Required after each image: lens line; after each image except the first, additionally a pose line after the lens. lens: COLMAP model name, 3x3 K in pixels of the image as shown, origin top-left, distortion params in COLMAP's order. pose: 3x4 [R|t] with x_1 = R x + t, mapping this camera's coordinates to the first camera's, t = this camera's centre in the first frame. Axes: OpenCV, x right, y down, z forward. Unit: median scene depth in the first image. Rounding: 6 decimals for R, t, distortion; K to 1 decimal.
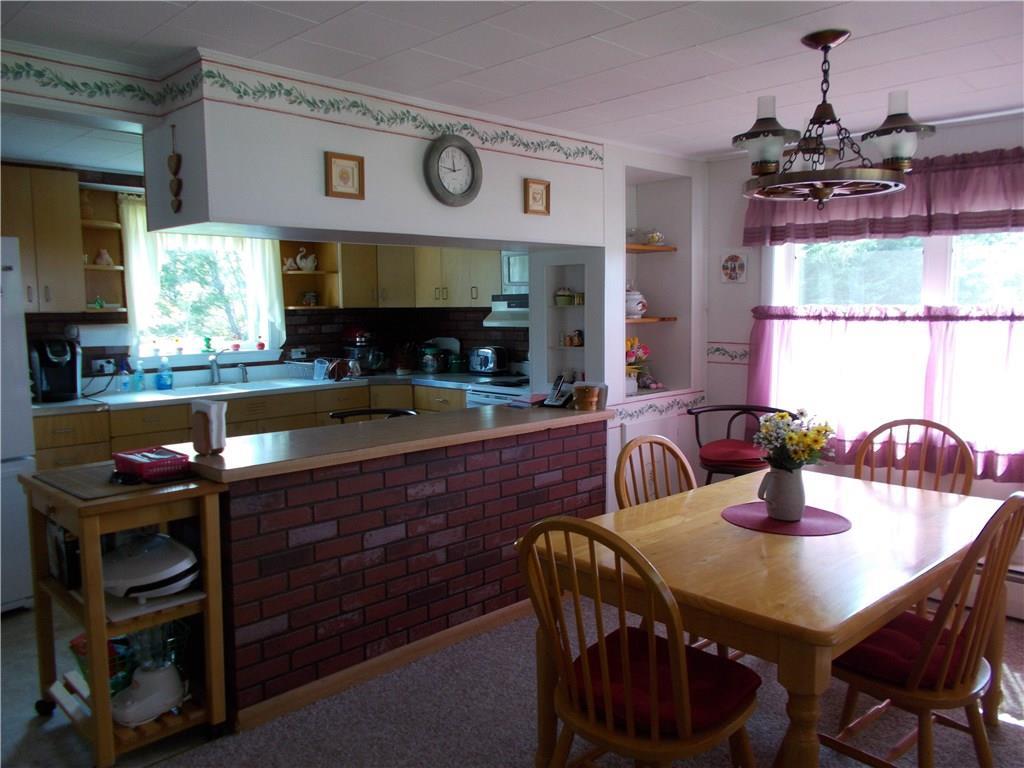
lens RADIAL K [[793.0, 0, 511.8], [0, 793.0, 388.5], [0, 0, 1]] dist [0.009541, -0.005505]
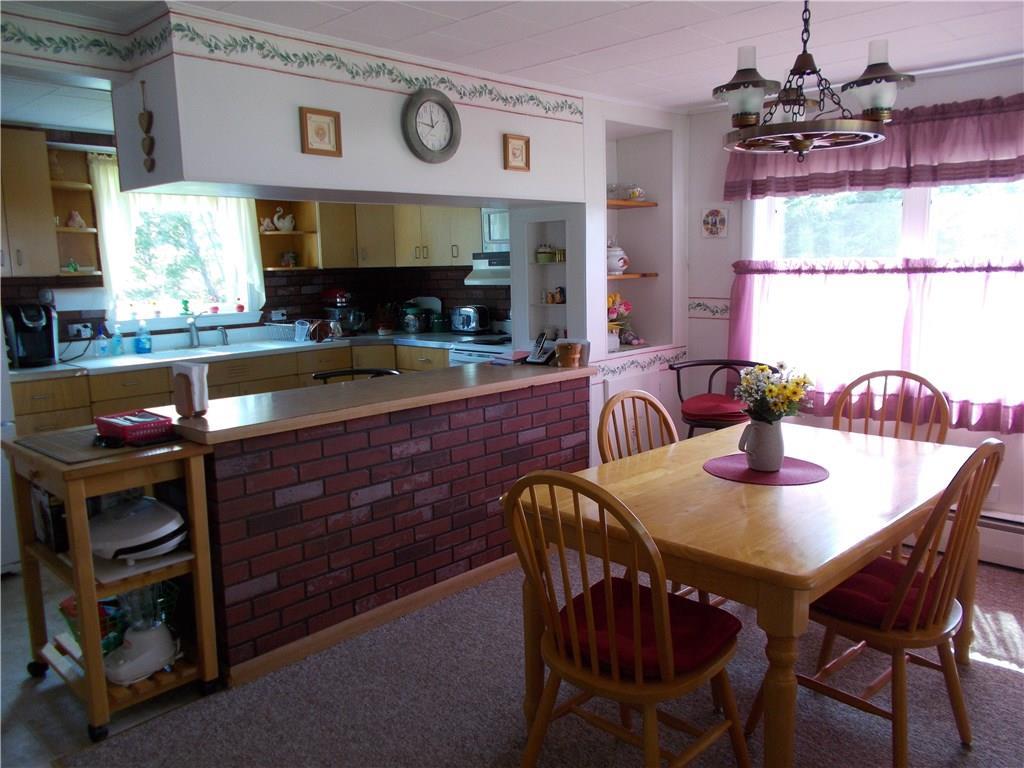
lens RADIAL K [[793.0, 0, 511.9], [0, 793.0, 388.1], [0, 0, 1]] dist [0.009541, -0.005505]
pose [[0.999630, -0.016538, 0.021577, -0.000438], [0.015424, 0.998589, 0.050815, 0.002263], [-0.022387, -0.050463, 0.998475, -0.003279]]
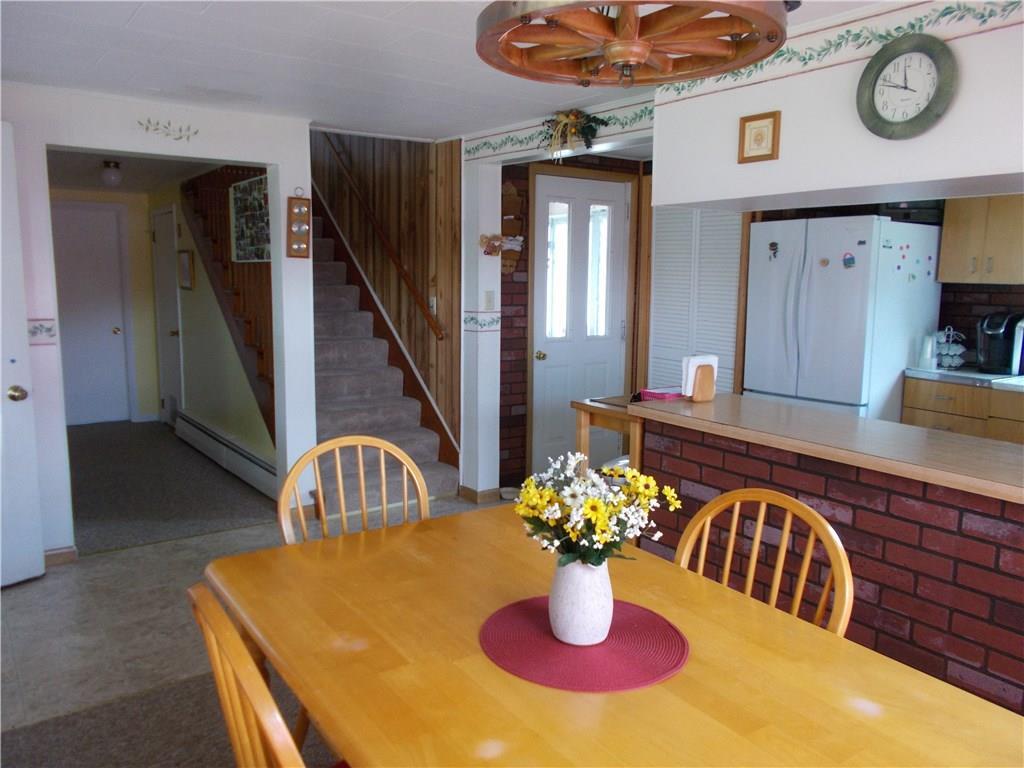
lens RADIAL K [[793.0, 0, 507.8], [0, 793.0, 377.7], [0, 0, 1]] dist [0.009541, -0.005505]
pose [[-0.176919, 0.150911, -0.972587, 0.702153], [-0.102558, 0.979969, 0.170713, -0.105410], [0.978867, 0.129949, -0.157898, 0.787389]]
